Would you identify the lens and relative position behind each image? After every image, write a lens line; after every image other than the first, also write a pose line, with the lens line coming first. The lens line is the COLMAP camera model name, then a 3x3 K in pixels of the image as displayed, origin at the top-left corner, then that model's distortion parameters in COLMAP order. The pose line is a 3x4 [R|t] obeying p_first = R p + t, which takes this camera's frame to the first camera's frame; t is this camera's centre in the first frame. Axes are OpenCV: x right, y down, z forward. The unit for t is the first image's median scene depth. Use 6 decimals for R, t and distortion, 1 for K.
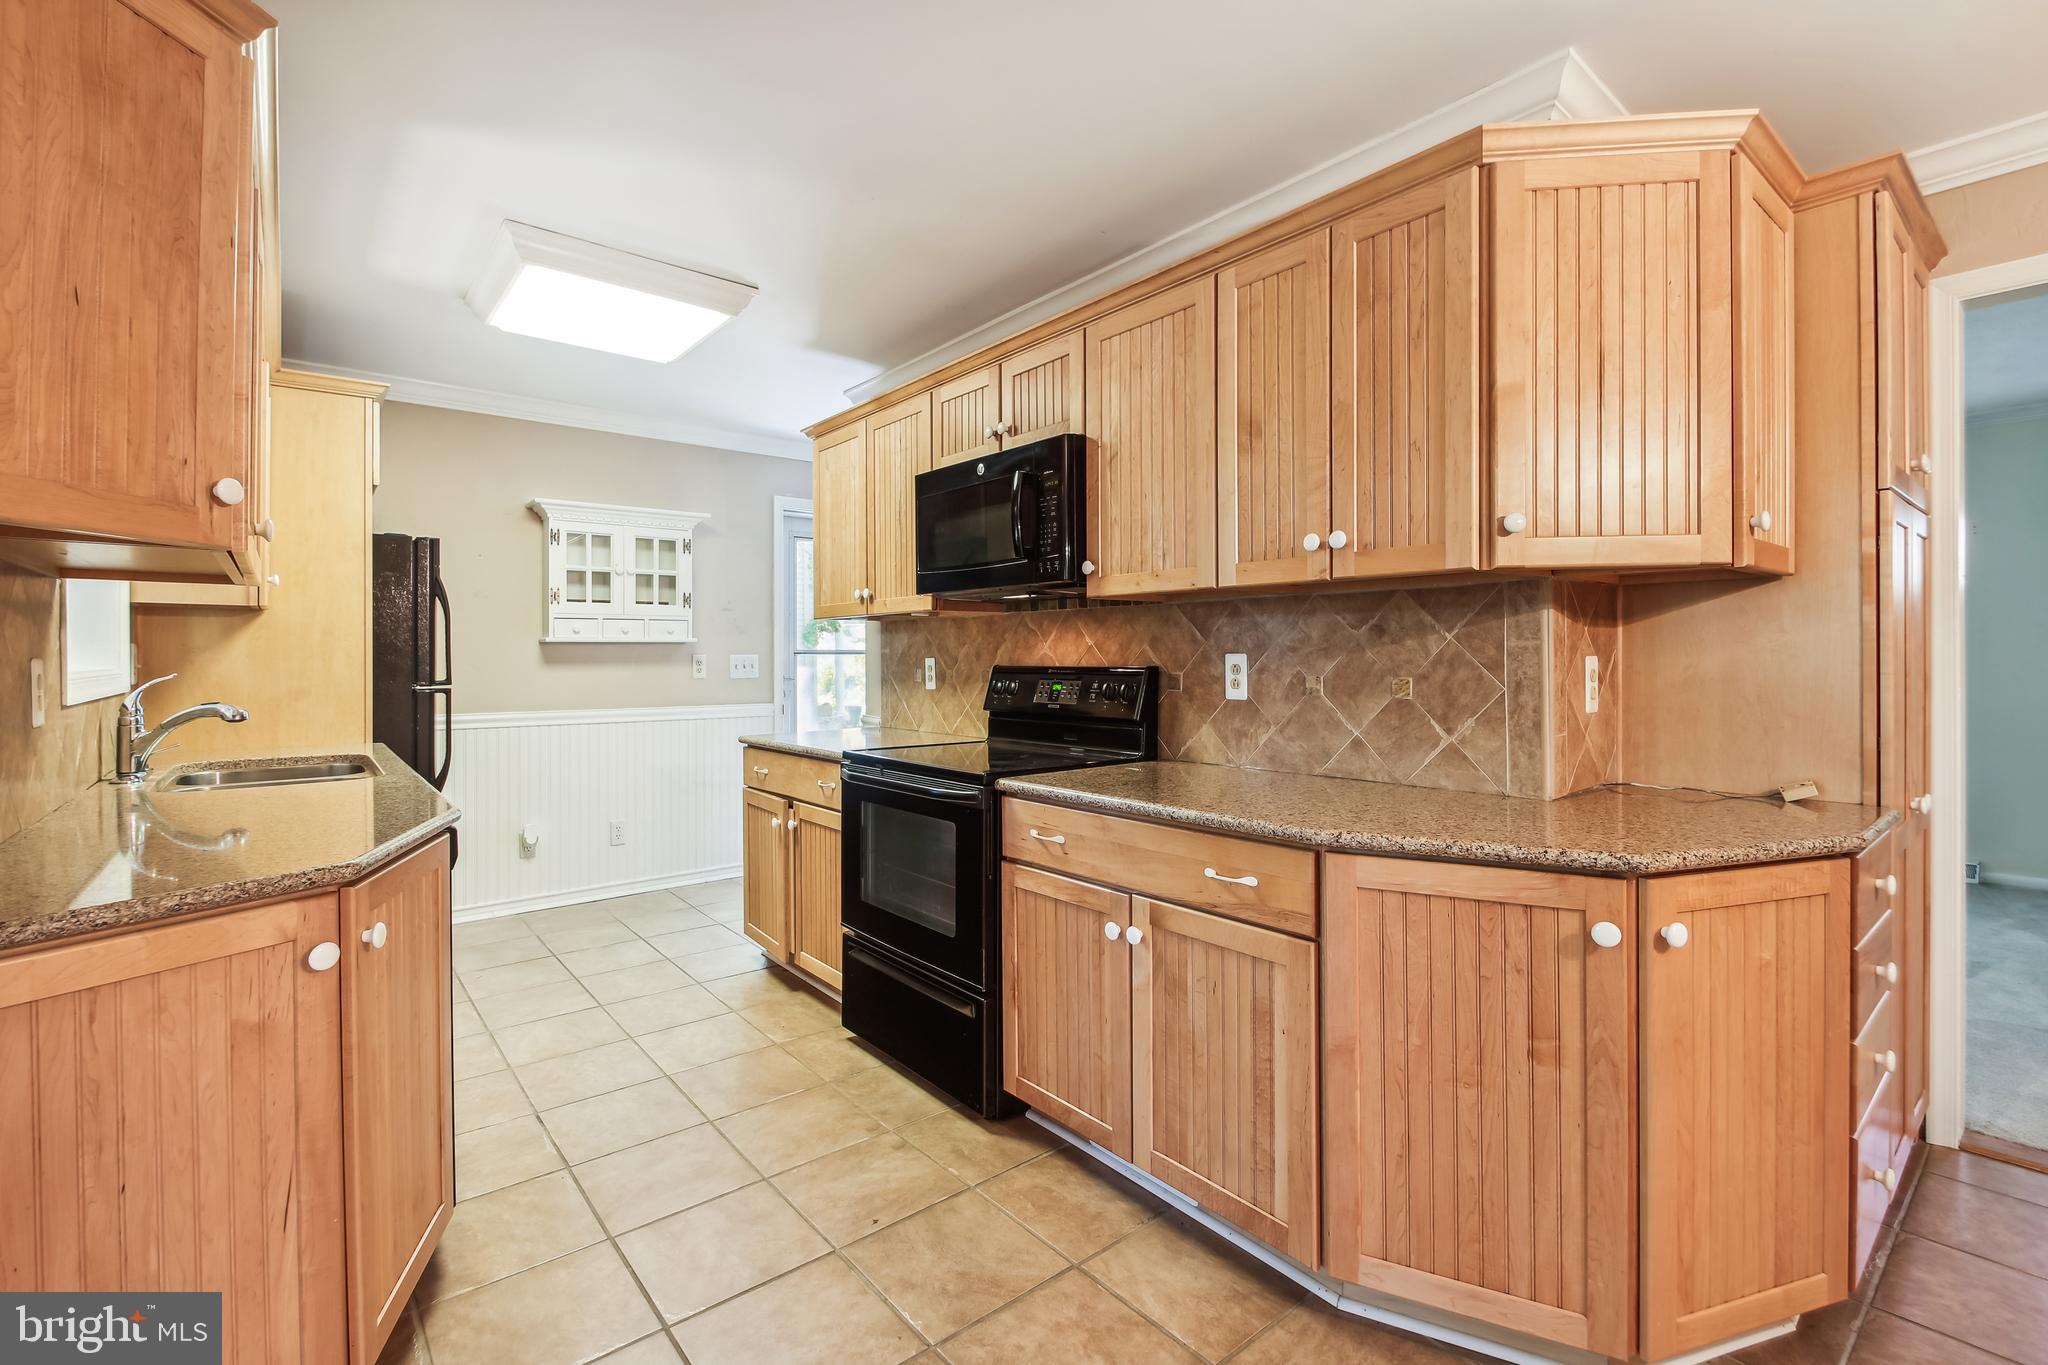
lens RADIAL K [[926.3, 0, 1019.4], [0, 926.3, 648.7], [0, 0, 1]] dist [-0.001086, -0.004881]
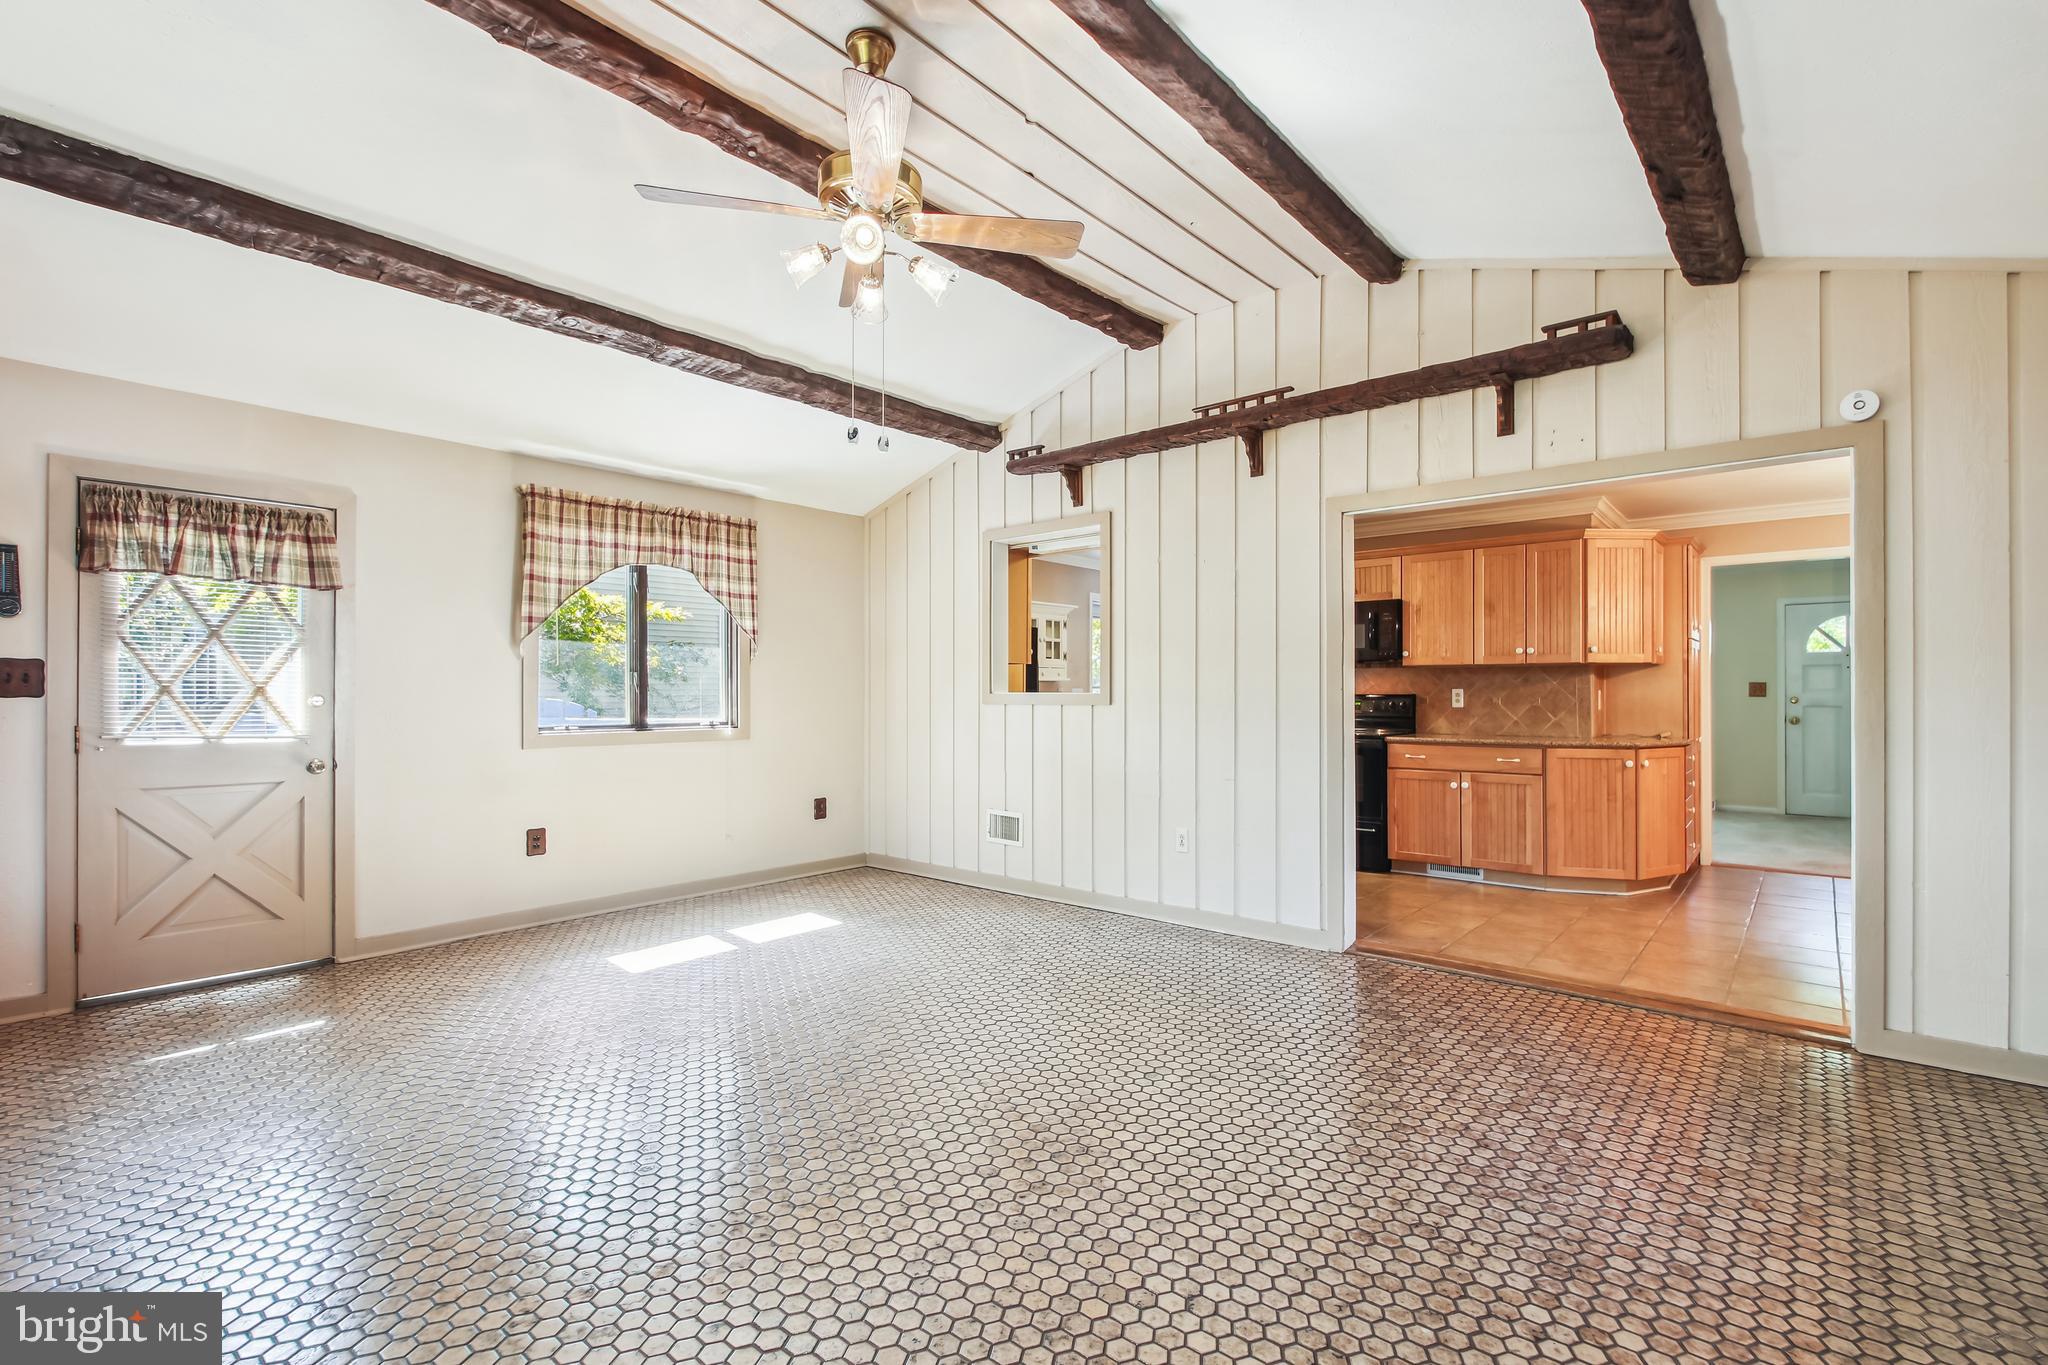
lens RADIAL K [[926.3, 0, 1037.2], [0, 926.3, 675.6], [0, 0, 1]] dist [-0.001086, -0.004881]
pose [[0.985003, 0.012217, 0.172103, -1.529454], [-0.009419, 0.999810, -0.017060, 0.025886], [-0.172279, 0.015183, 0.984931, -1.467212]]
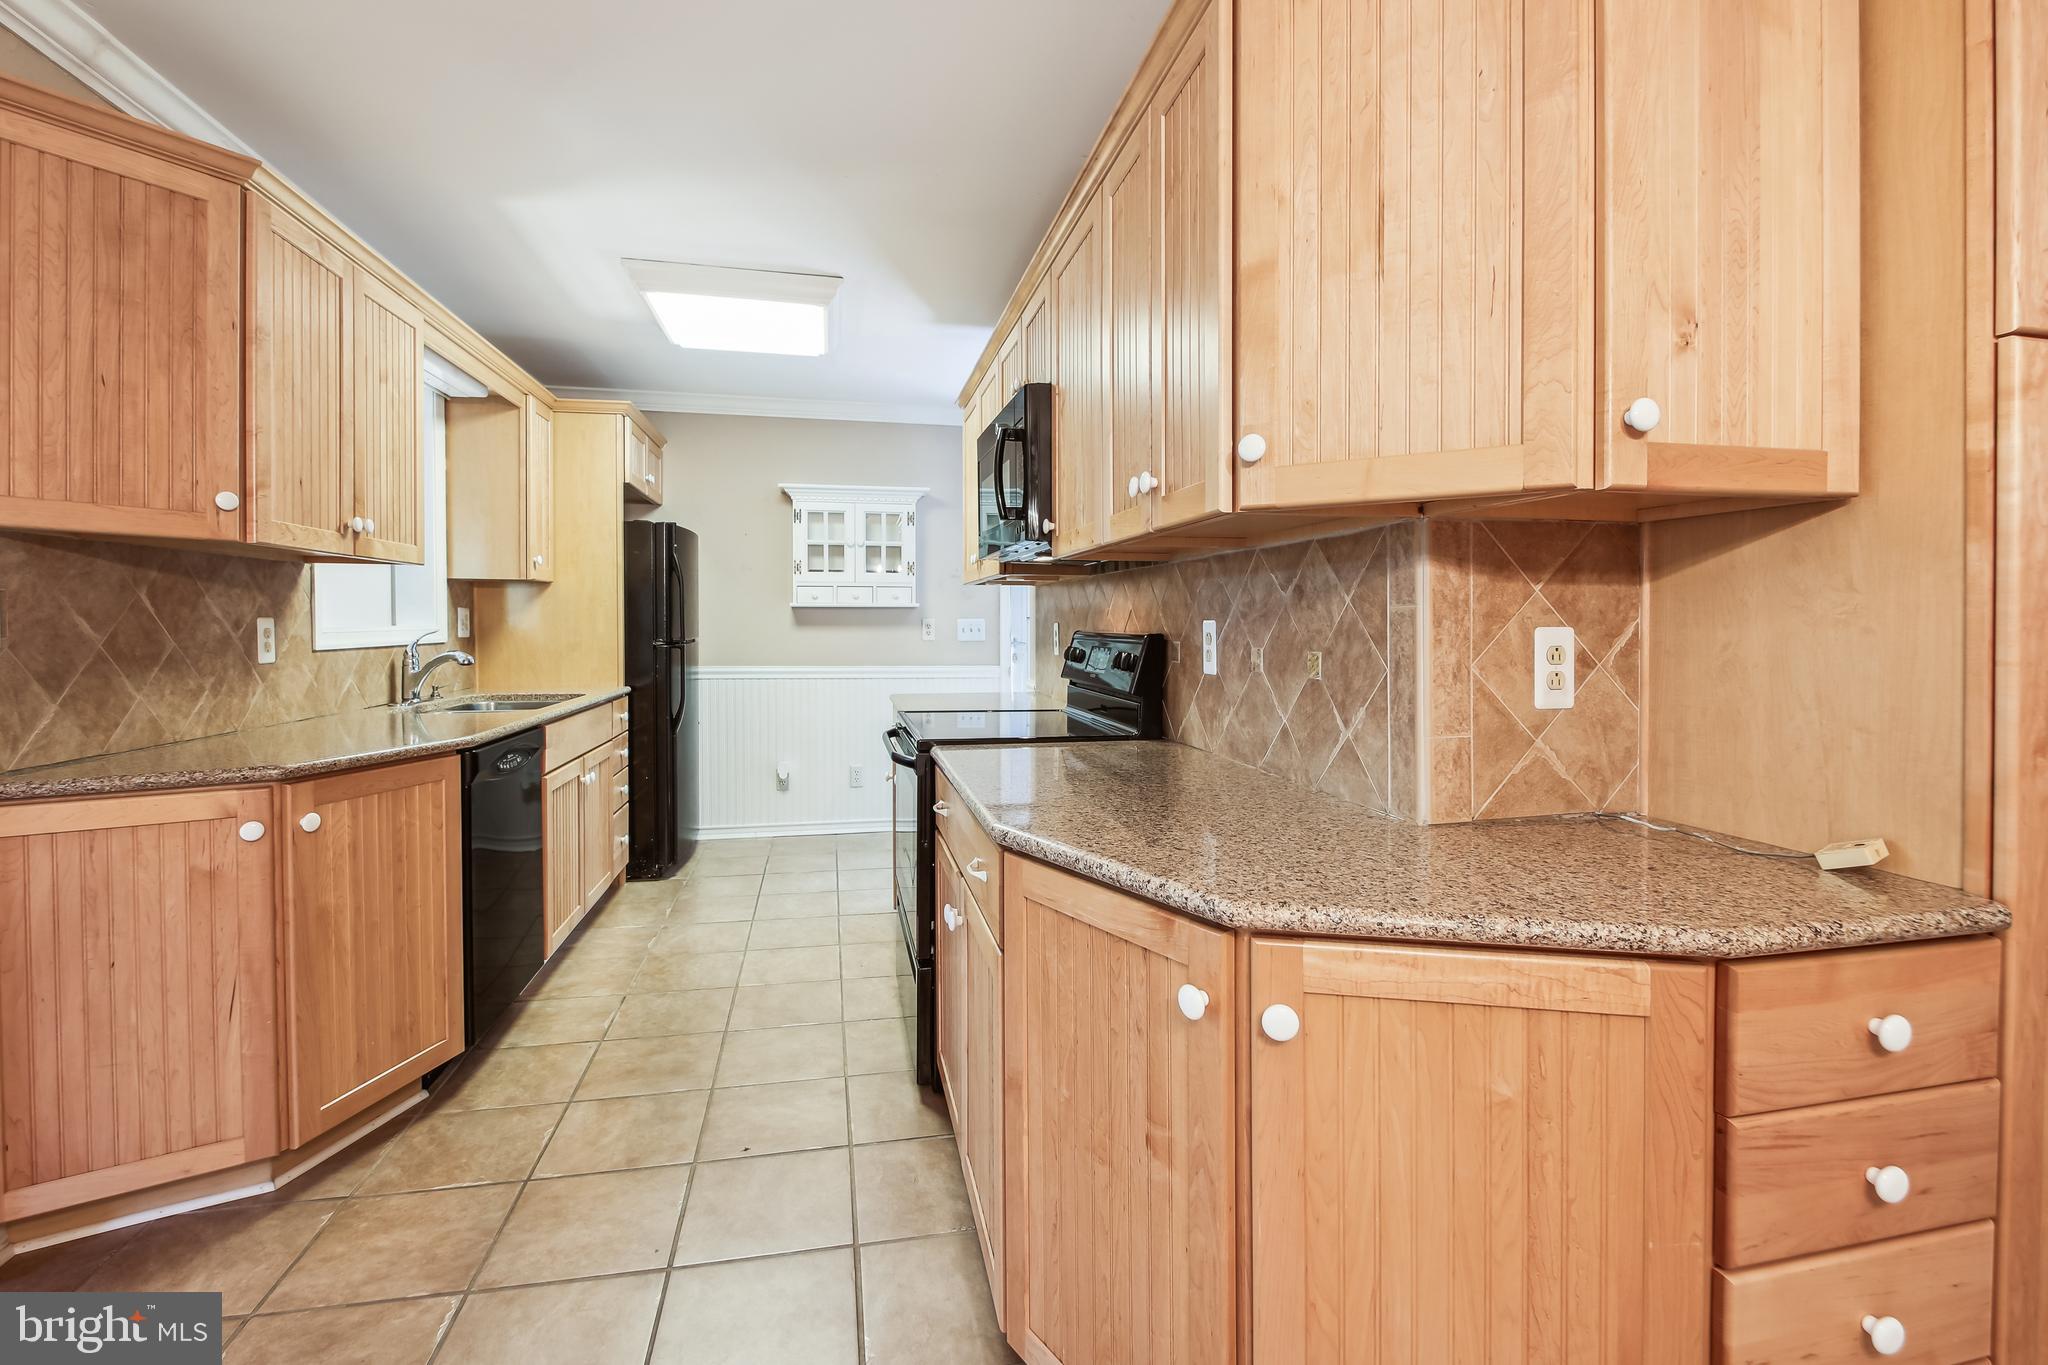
lens RADIAL K [[926.3, 0, 1005.5], [0, 926.3, 623.2], [0, 0, 1]] dist [-0.001086, -0.004881]
pose [[0.884943, 0.009114, -0.465610, 0.546343], [-0.004545, 0.999930, 0.010935, -0.000620], [0.465677, -0.007561, 0.884923, 0.181125]]
